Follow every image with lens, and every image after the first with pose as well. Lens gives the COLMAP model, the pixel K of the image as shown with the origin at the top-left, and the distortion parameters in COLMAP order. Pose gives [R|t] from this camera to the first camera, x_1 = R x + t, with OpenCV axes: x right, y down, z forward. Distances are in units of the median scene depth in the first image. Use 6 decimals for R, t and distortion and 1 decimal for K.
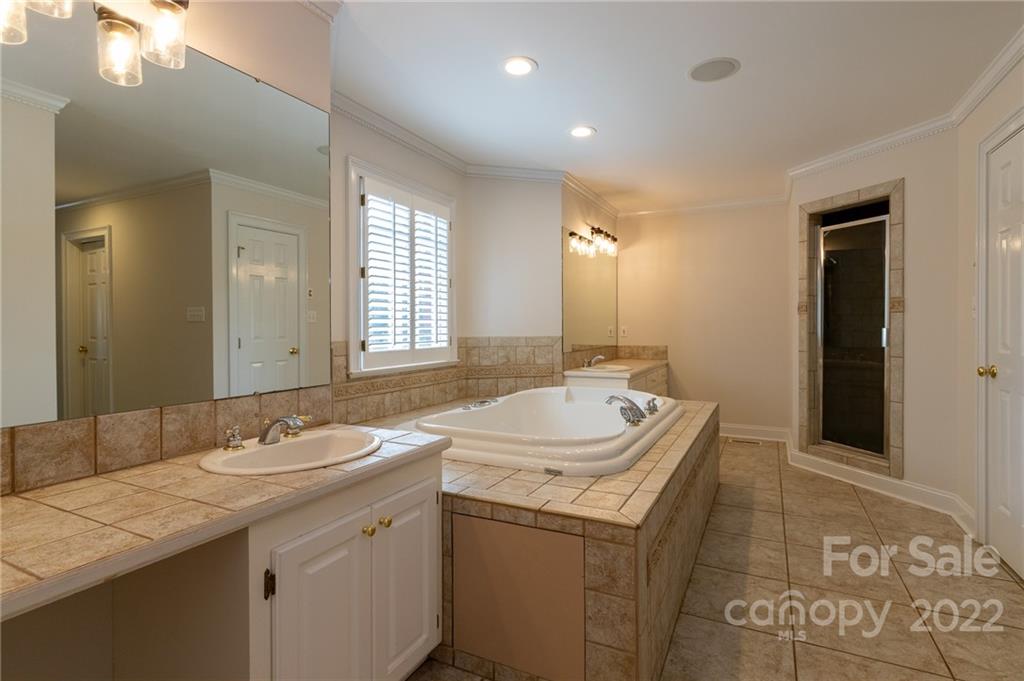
lens RADIAL K [[495.4, 0, 514.3], [0, 495.4, 329.0], [0, 0, 1]] dist [-0.001914, -0.000464]
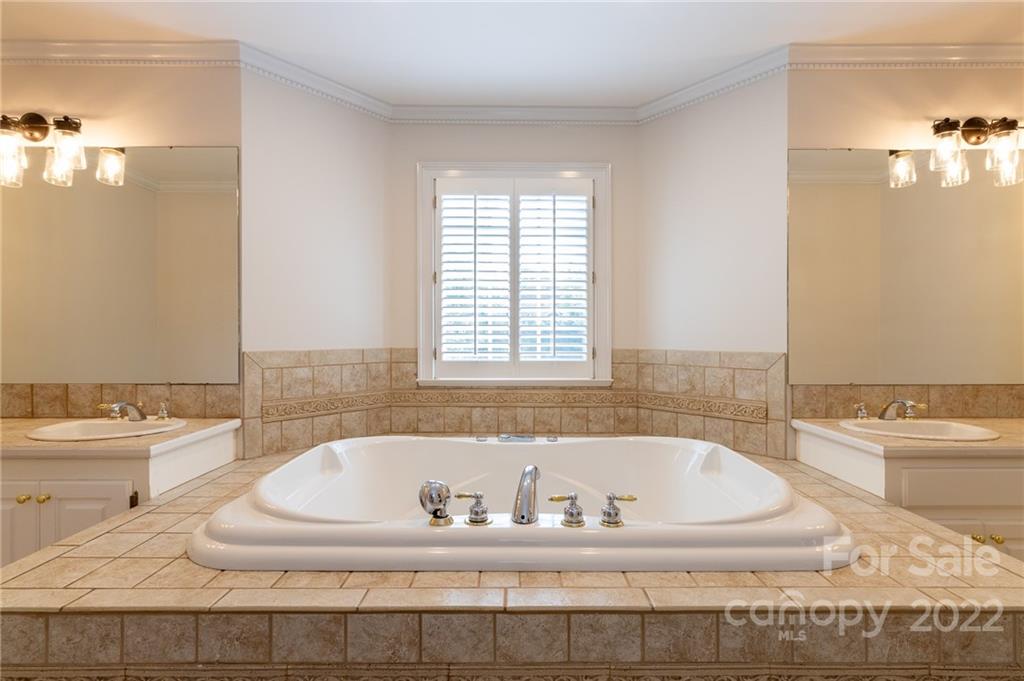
lens RADIAL K [[469.0, 0, 485.0], [0, 469.0, 338.2], [0, 0, 1]] dist [-0.003108, -0.000248]
pose [[0.464761, 0.009248, -0.885388, 0.487216], [-0.009635, 0.999939, 0.005387, -0.001774], [0.885384, 0.006027, 0.464822, 0.587428]]
